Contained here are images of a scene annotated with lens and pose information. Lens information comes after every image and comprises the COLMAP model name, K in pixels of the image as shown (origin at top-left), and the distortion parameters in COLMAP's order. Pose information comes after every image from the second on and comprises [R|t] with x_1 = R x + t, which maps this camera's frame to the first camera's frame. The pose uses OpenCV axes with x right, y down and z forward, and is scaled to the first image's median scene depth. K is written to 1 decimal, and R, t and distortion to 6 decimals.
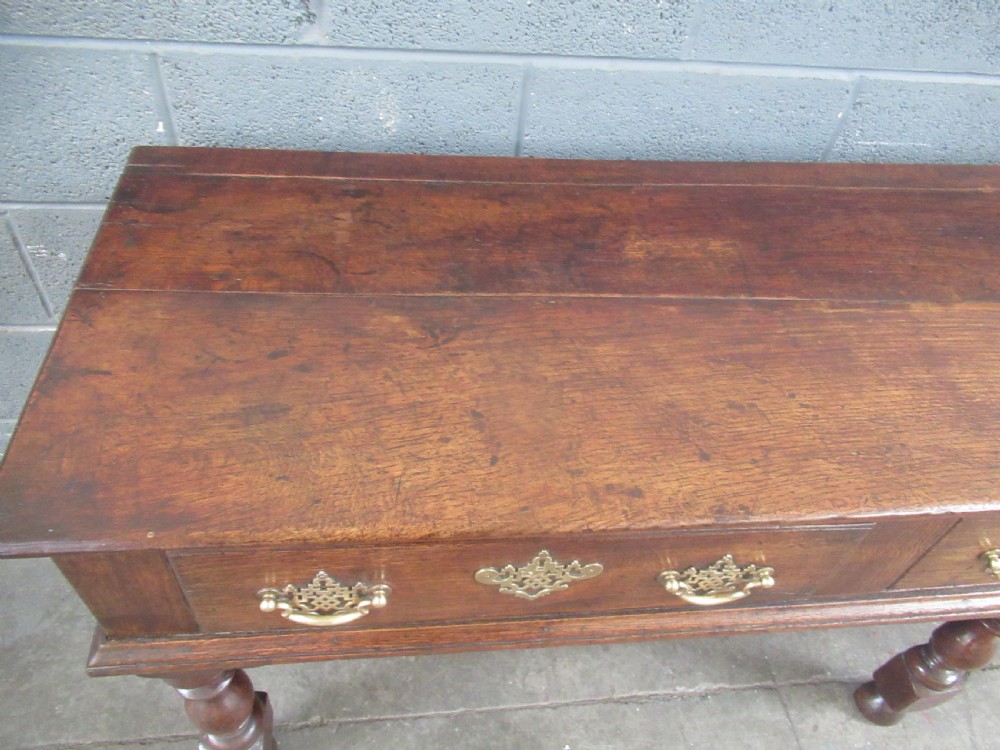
lens RADIAL K [[740.1, 0, 485.4], [0, 740.1, 379.4], [0, 0, 1]] dist [0.003325, -0.005468]
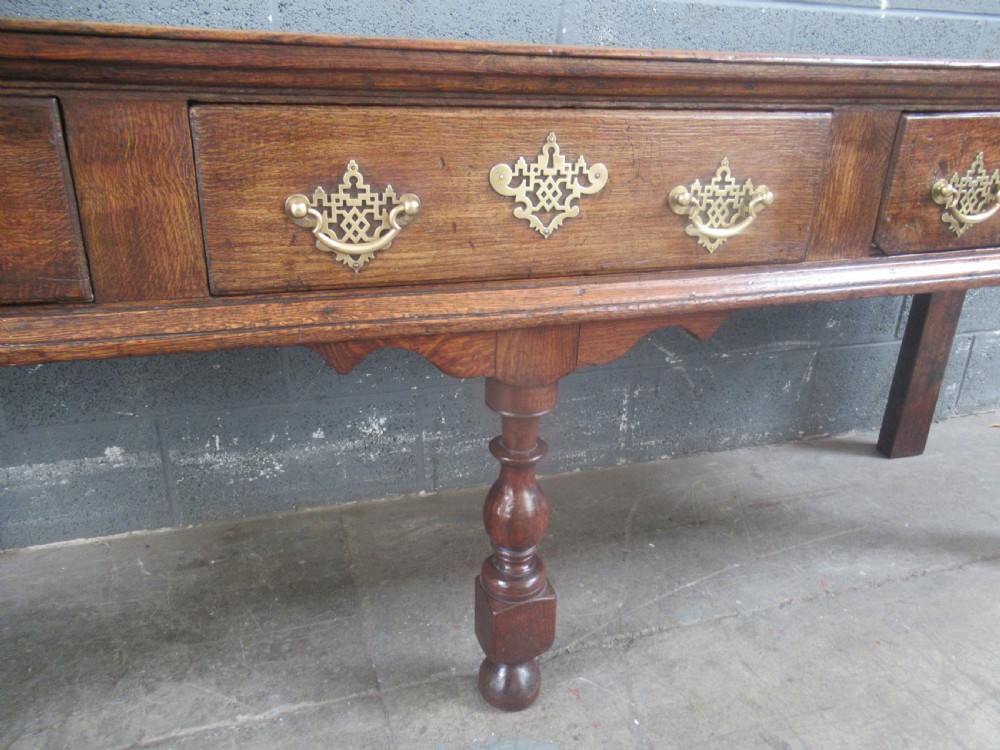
lens RADIAL K [[744.4, 0, 485.0], [0, 744.4, 378.9], [0, 0, 1]] dist [-0.009877, 0.003418]
pose [[0.979332, -0.127374, 0.157113, 0.659269], [0.181113, 0.898059, -0.400860, 0.705046], [-0.090038, 0.421030, 0.902567, 0.277130]]
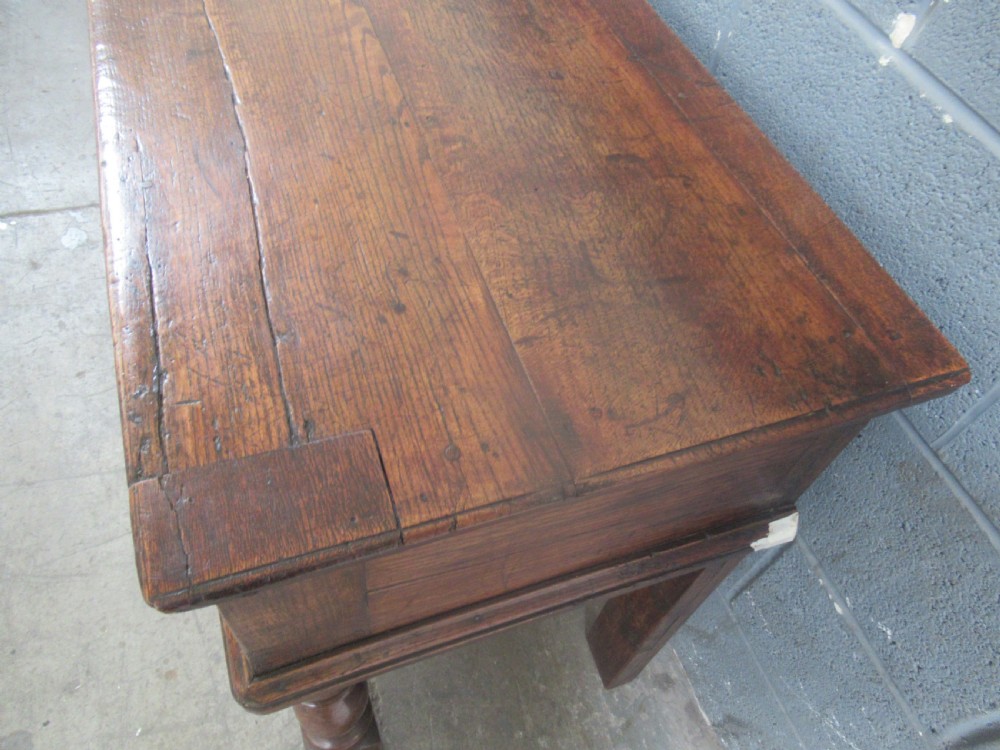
lens RADIAL K [[744.4, 0, 485.0], [0, 744.4, 378.9], [0, 0, 1]] dist [-0.009877, 0.003418]
pose [[0.242629, 0.746086, -0.620070, 2.407521], [-0.772642, 0.535131, 0.341554, -0.272303], [0.586647, 0.396221, 0.706296, 0.725872]]
